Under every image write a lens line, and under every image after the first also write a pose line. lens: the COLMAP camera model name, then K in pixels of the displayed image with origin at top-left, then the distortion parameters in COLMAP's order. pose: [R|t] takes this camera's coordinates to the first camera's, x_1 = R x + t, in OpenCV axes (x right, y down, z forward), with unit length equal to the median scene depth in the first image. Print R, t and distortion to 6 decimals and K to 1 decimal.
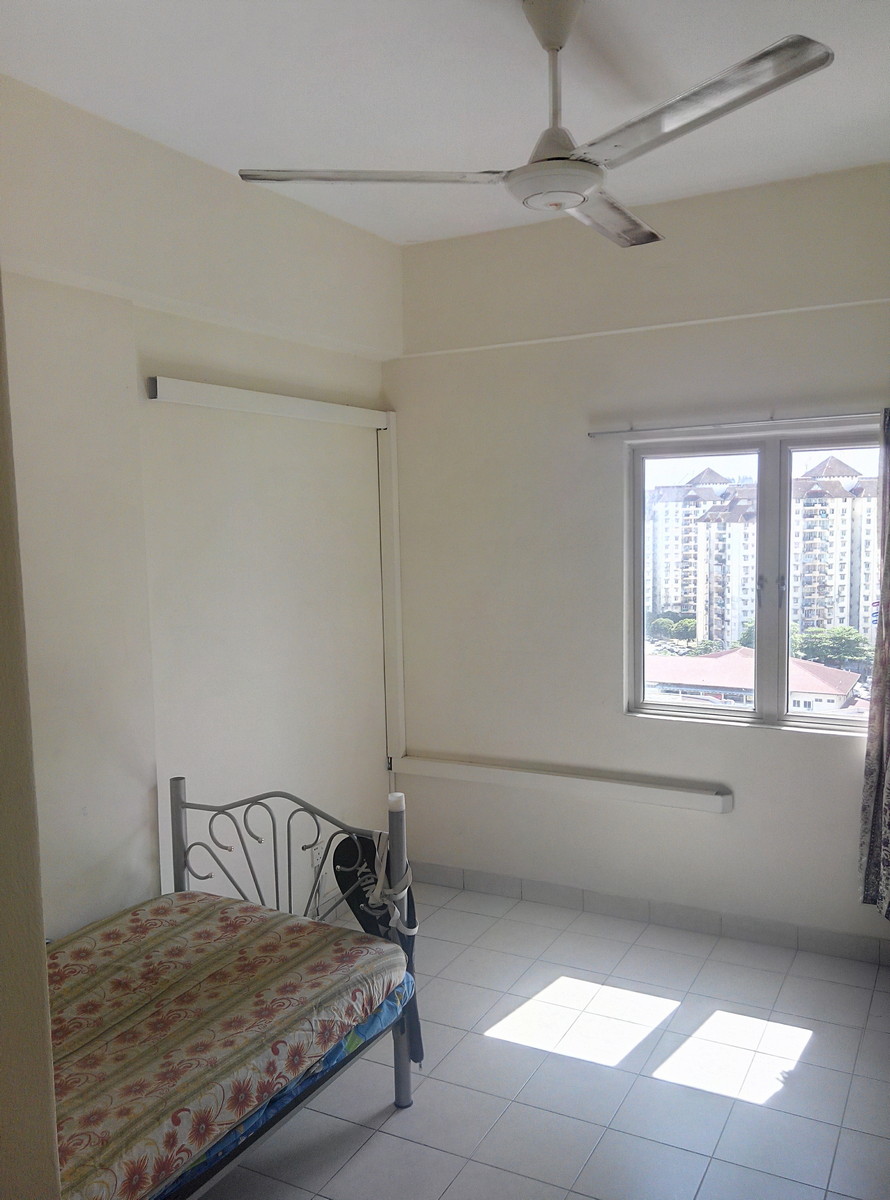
lens RADIAL K [[963.4, 0, 439.2], [0, 963.4, 605.7], [0, 0, 1]] dist [0.032110, -0.059096]
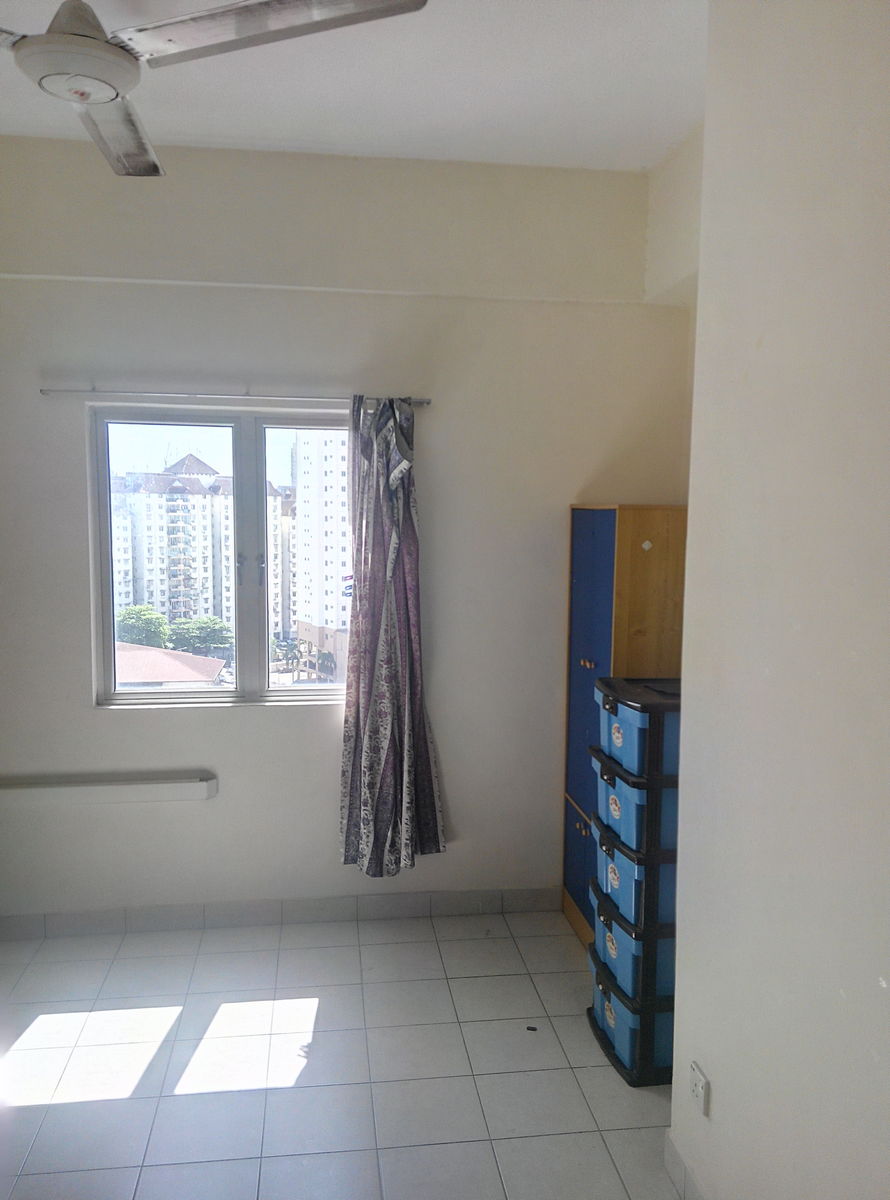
lens RADIAL K [[963.4, 0, 439.2], [0, 963.4, 605.7], [0, 0, 1]] dist [0.032110, -0.059096]
pose [[0.807572, -0.028978, 0.589056, -0.088691], [0.024738, 0.999578, 0.015258, 0.014538], [-0.589249, 0.002251, 0.807948, 0.096000]]
